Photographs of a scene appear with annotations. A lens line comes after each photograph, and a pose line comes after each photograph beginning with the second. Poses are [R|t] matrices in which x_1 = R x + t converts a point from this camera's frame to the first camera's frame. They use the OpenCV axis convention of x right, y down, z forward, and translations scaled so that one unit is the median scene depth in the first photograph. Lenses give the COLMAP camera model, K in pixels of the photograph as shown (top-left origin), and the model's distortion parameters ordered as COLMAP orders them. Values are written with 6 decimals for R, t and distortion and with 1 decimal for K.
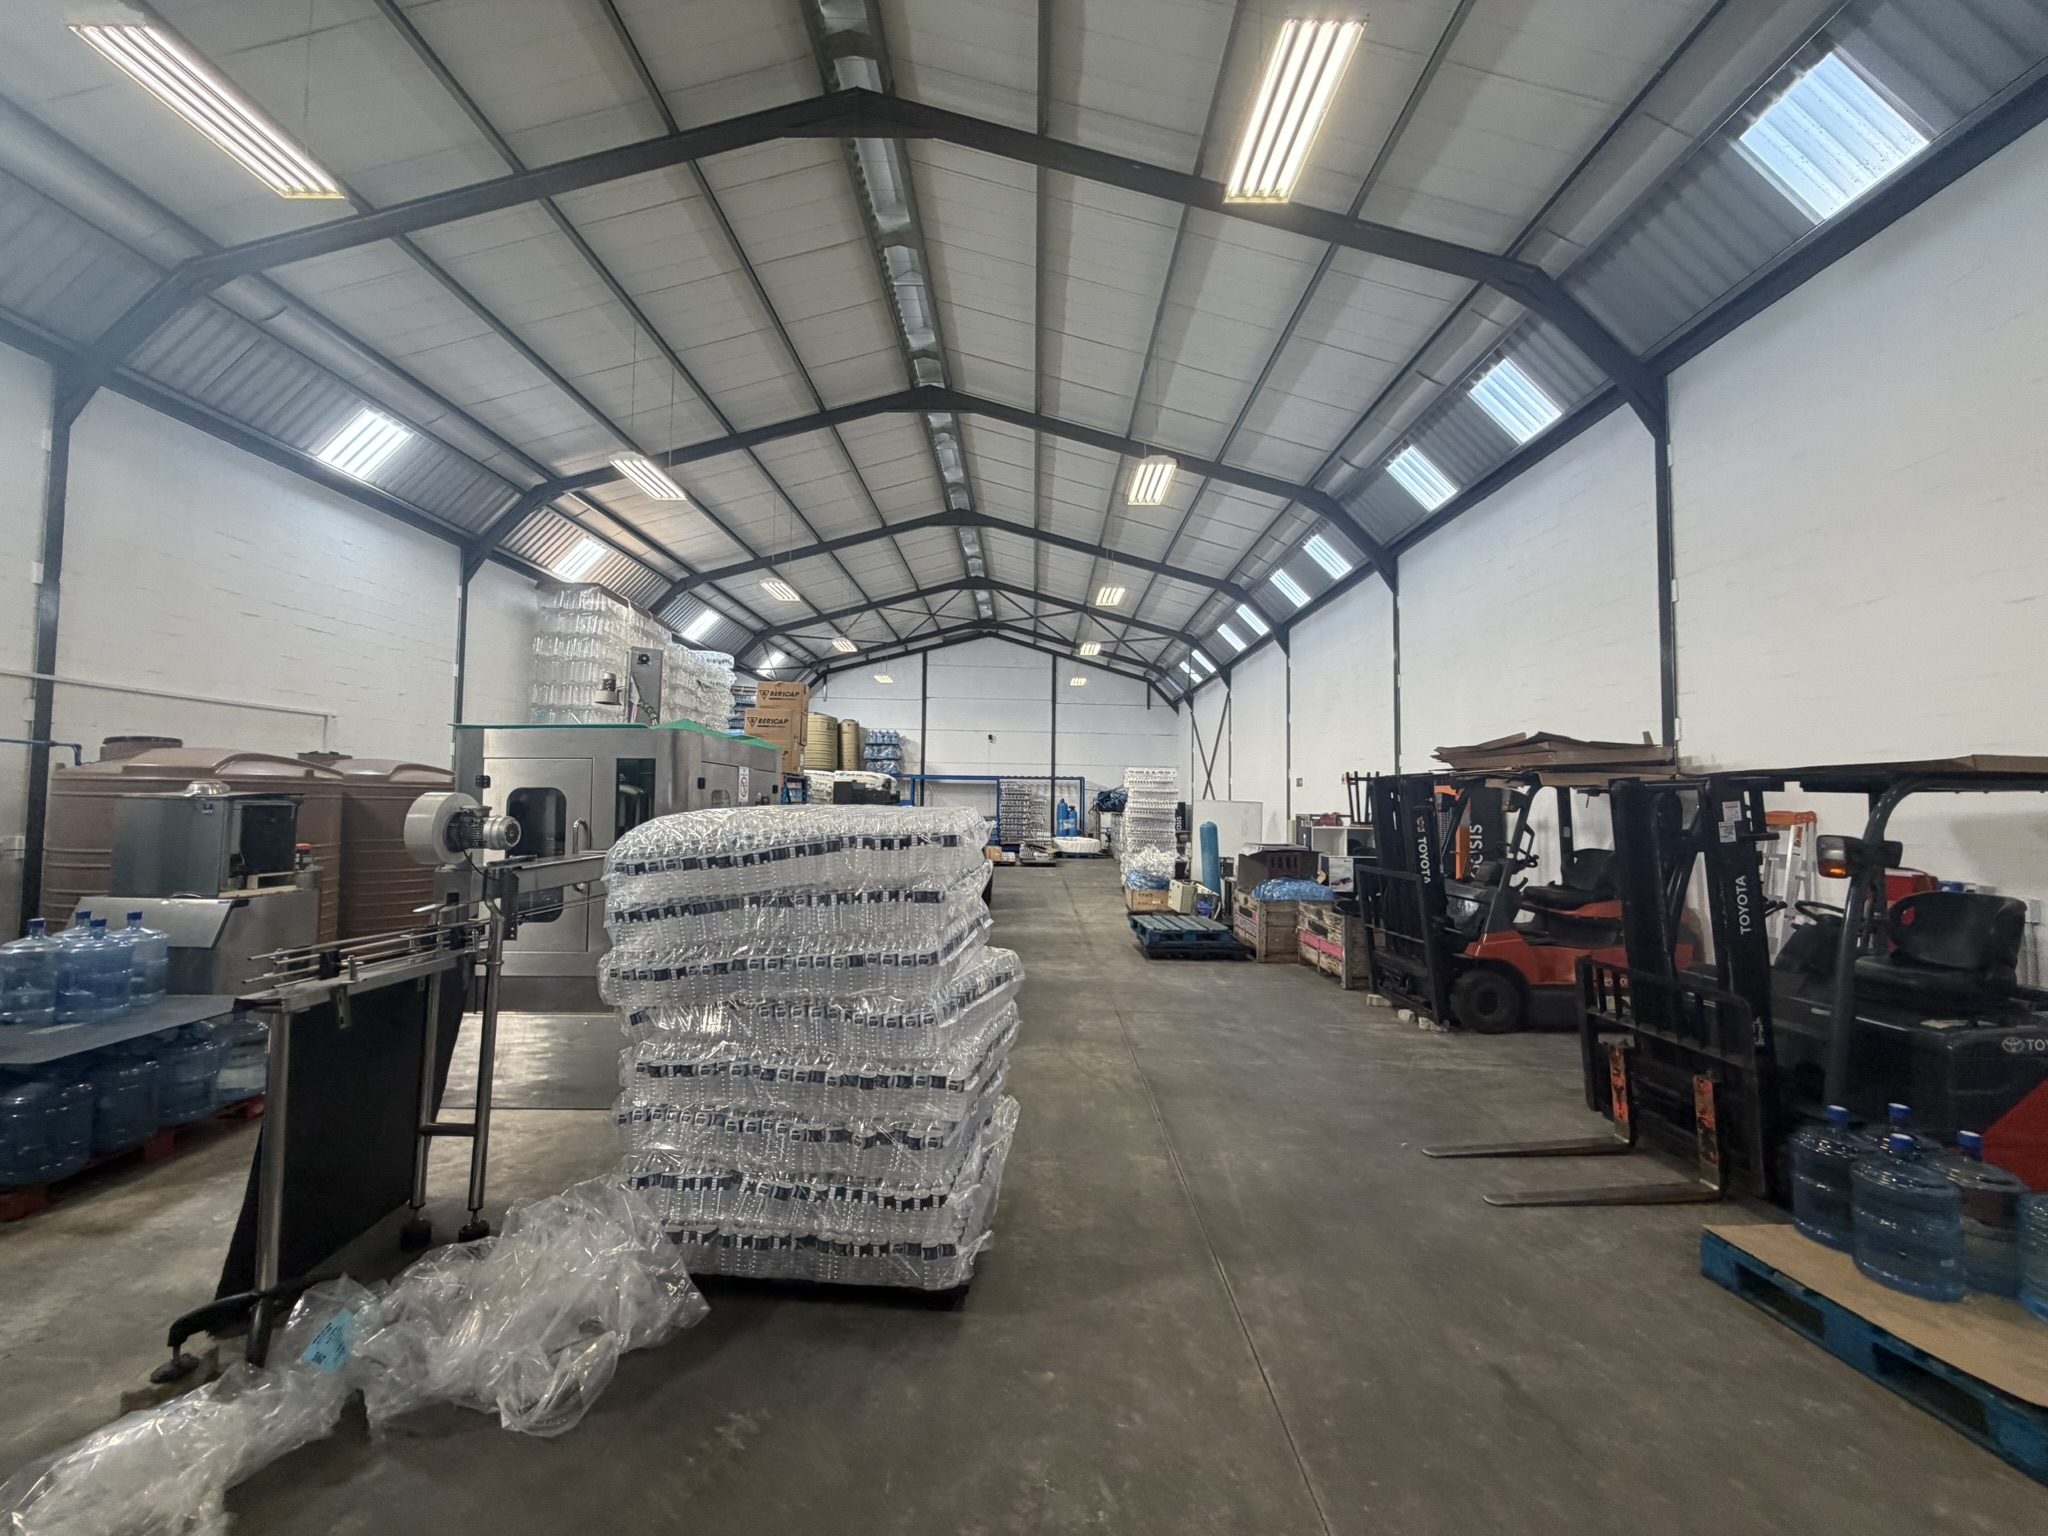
lens RADIAL K [[813.8, 0, 1017.2], [0, 813.8, 762.3], [0, 0, 1]] dist [-0.001707, -0.000735]
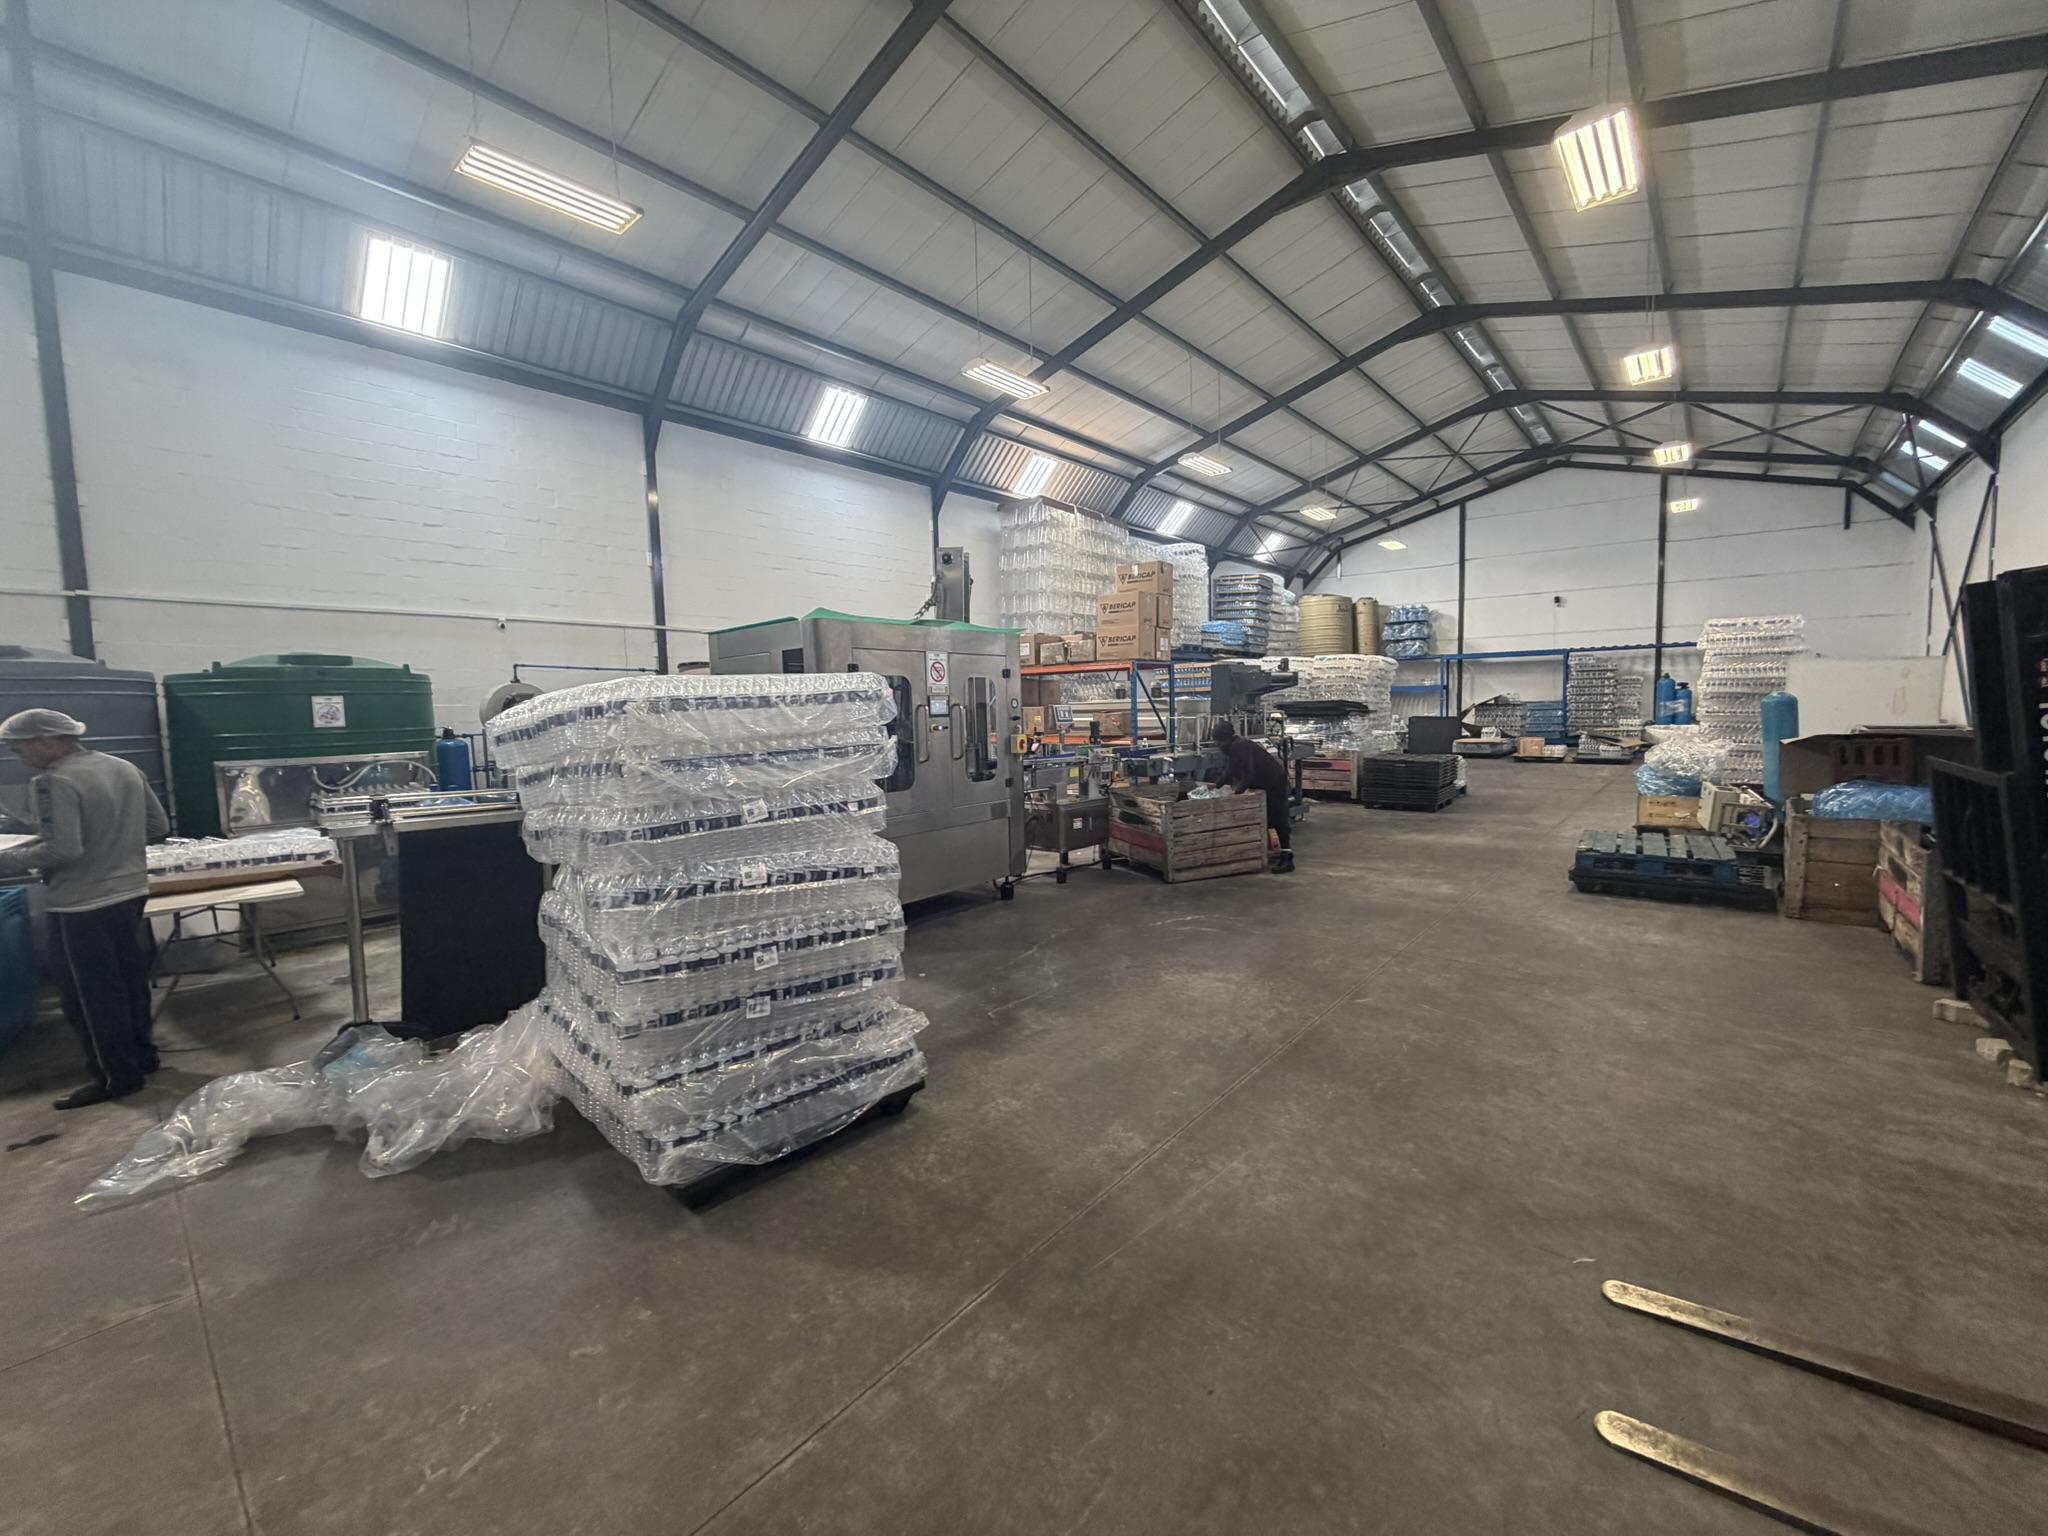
lens RADIAL K [[813.8, 0, 1013.6], [0, 813.8, 765.6], [0, 0, 1]] dist [-0.001707, -0.000735]
pose [[0.767440, 0.015617, -0.640930, 0.113316], [0.068777, 0.991929, 0.106522, 0.013114], [0.637421, -0.125831, 0.760172, 0.083774]]
